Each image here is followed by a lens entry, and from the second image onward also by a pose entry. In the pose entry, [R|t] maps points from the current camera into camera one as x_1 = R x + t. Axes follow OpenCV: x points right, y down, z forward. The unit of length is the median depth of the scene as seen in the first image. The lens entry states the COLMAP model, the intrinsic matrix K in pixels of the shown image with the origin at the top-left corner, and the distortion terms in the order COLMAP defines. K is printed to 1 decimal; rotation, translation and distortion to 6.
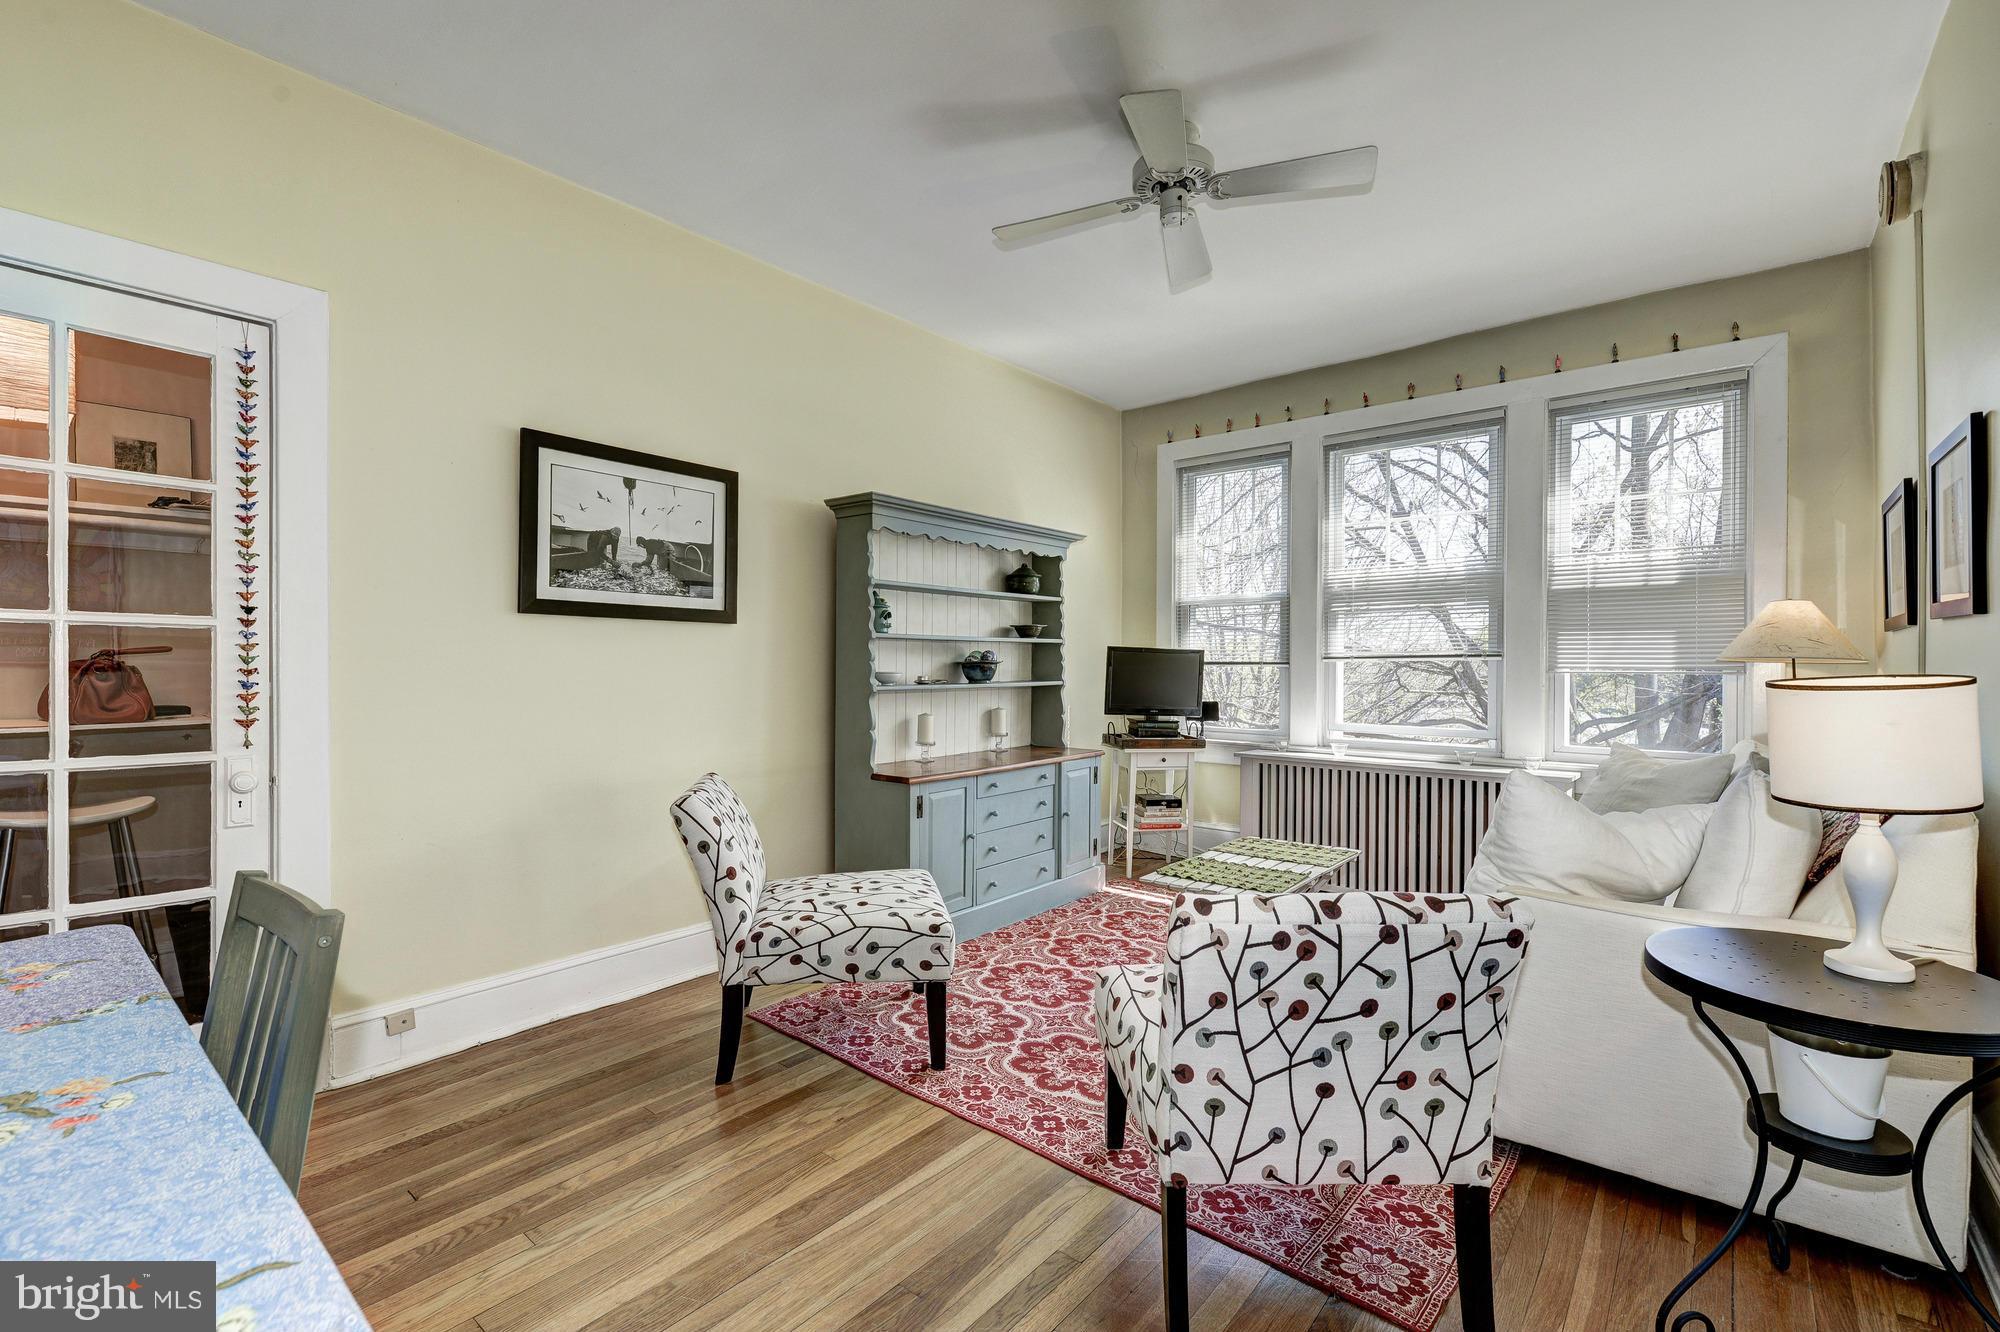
lens RADIAL K [[848.2, 0, 1003.4], [0, 848.2, 664.6], [0, 0, 1]] dist [0.011774, -0.001924]
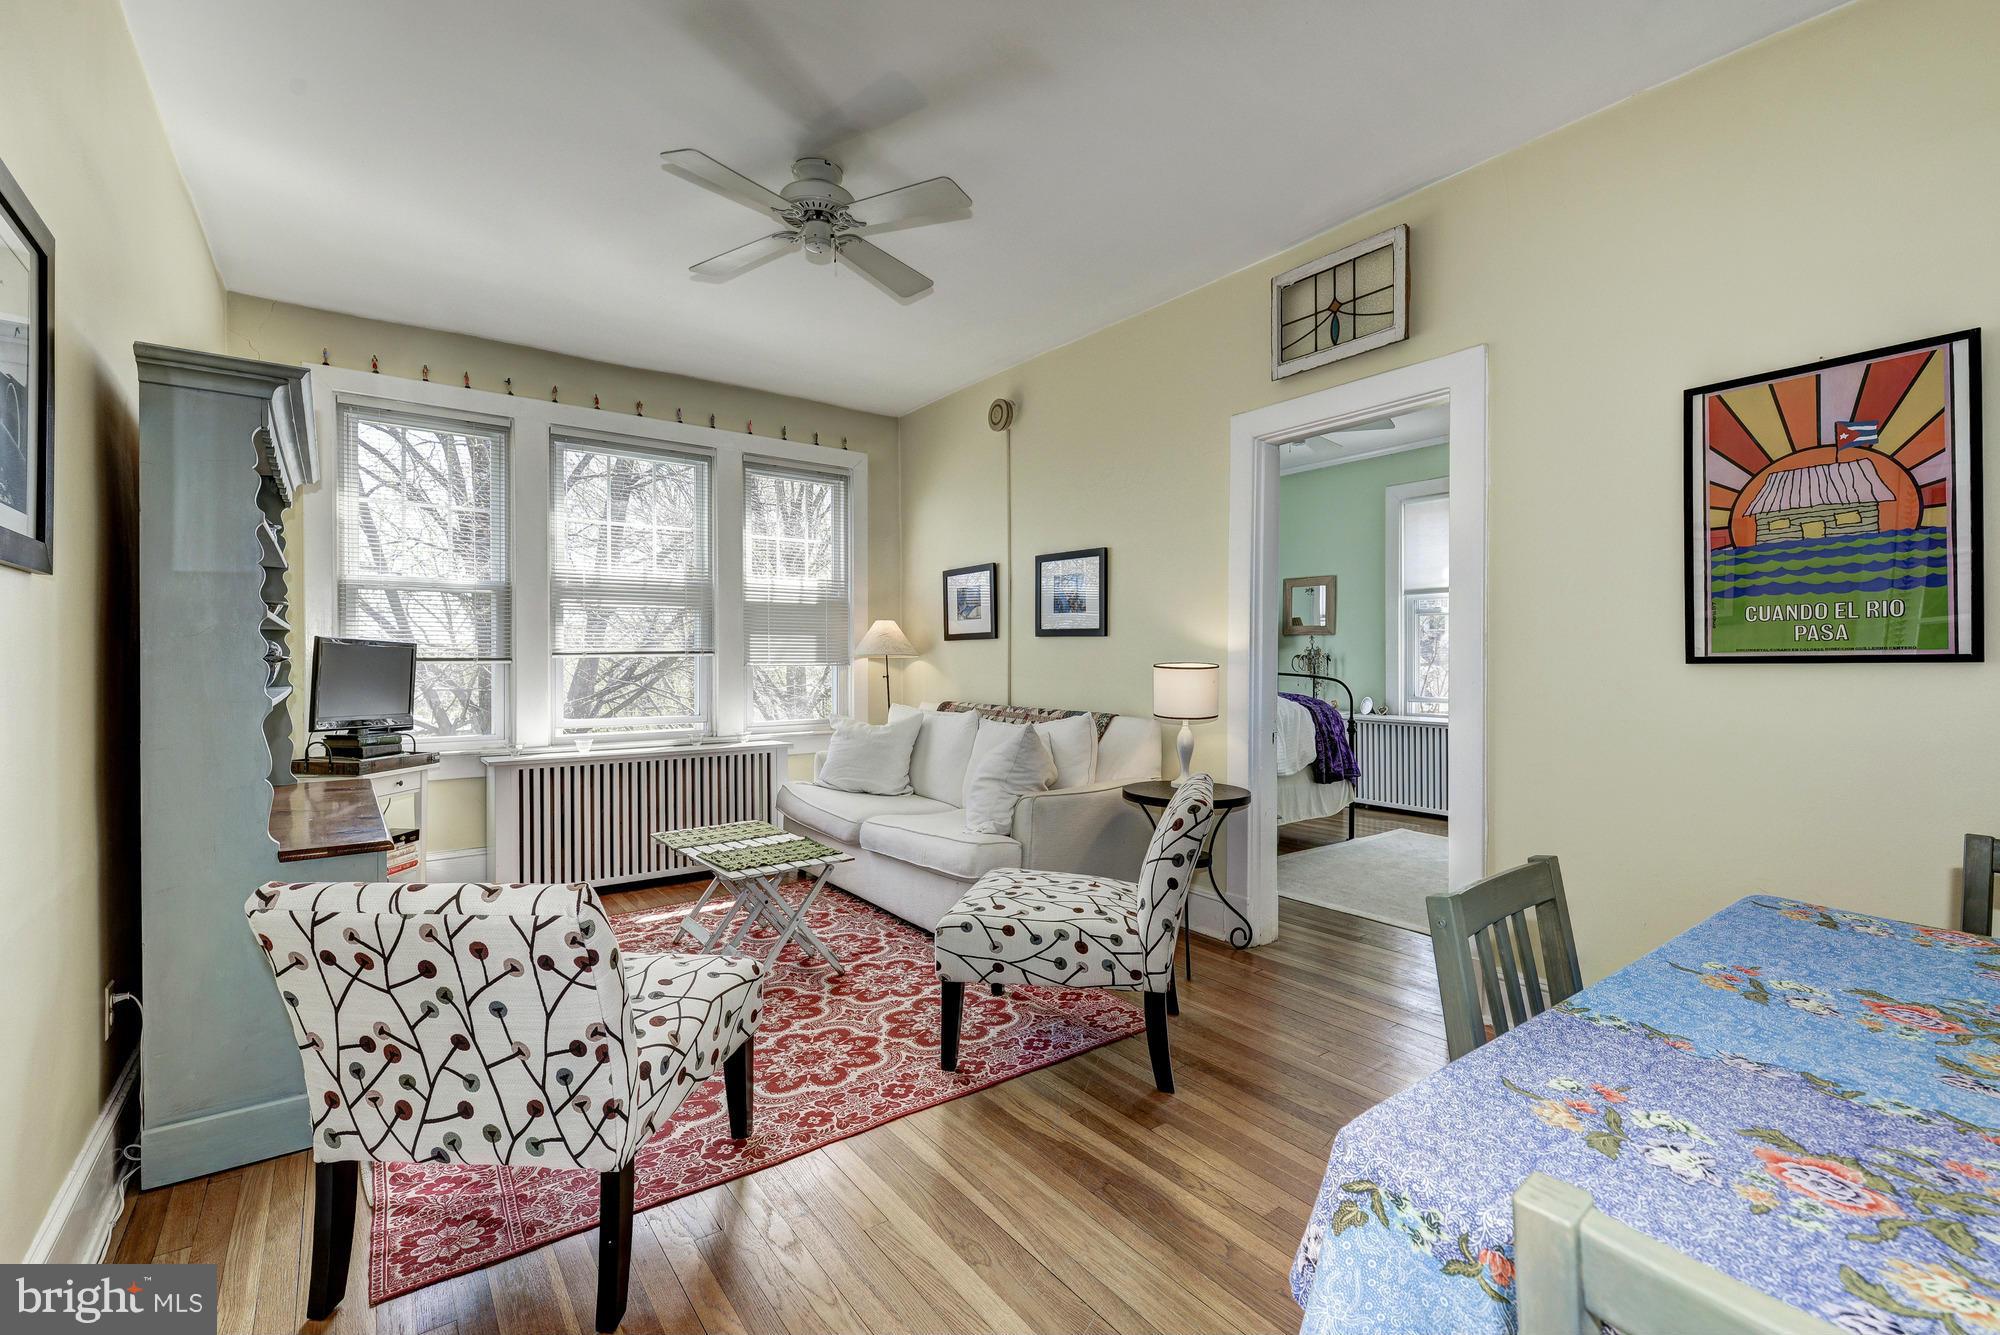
lens RADIAL K [[848.2, 0, 974.4], [0, 848.2, 662.6], [0, 0, 1]] dist [0.011774, -0.001924]
pose [[0.259717, -0.007997, 0.965652, -0.463210], [0.003610, 0.999967, 0.007310, -0.003153], [-0.965678, 0.001587, 0.259737, 0.306269]]
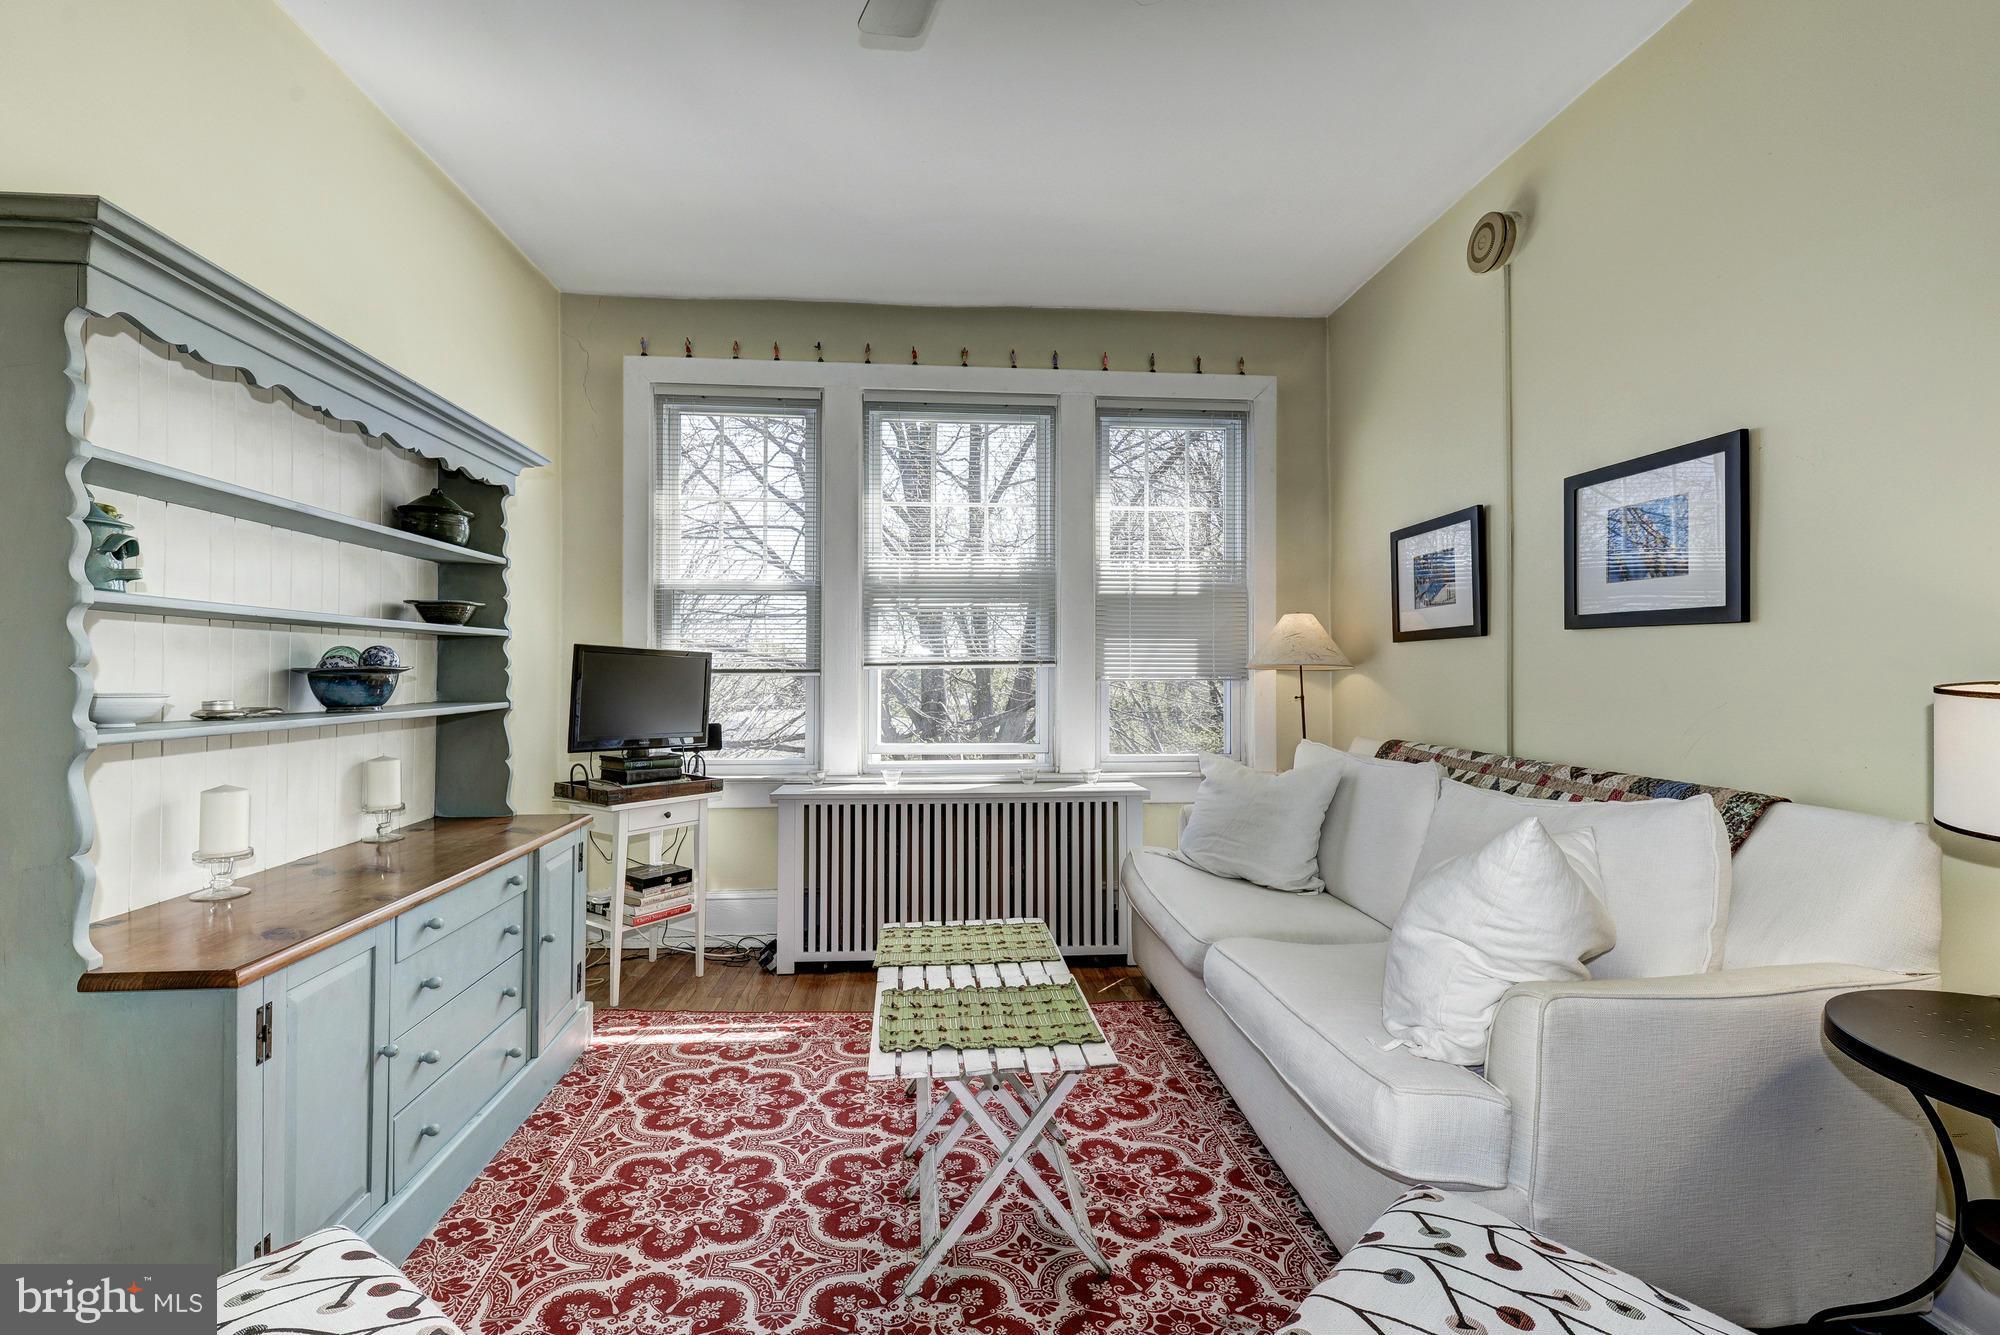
lens RADIAL K [[848.2, 0, 990.4], [0, 848.2, 663.5], [0, 0, 1]] dist [0.011774, -0.001924]
pose [[0.719132, 0.004920, 0.694856, -0.102245], [0.002499, 0.999950, -0.009667, -0.000336], [-0.694869, 0.008689, 0.719084, 0.363502]]
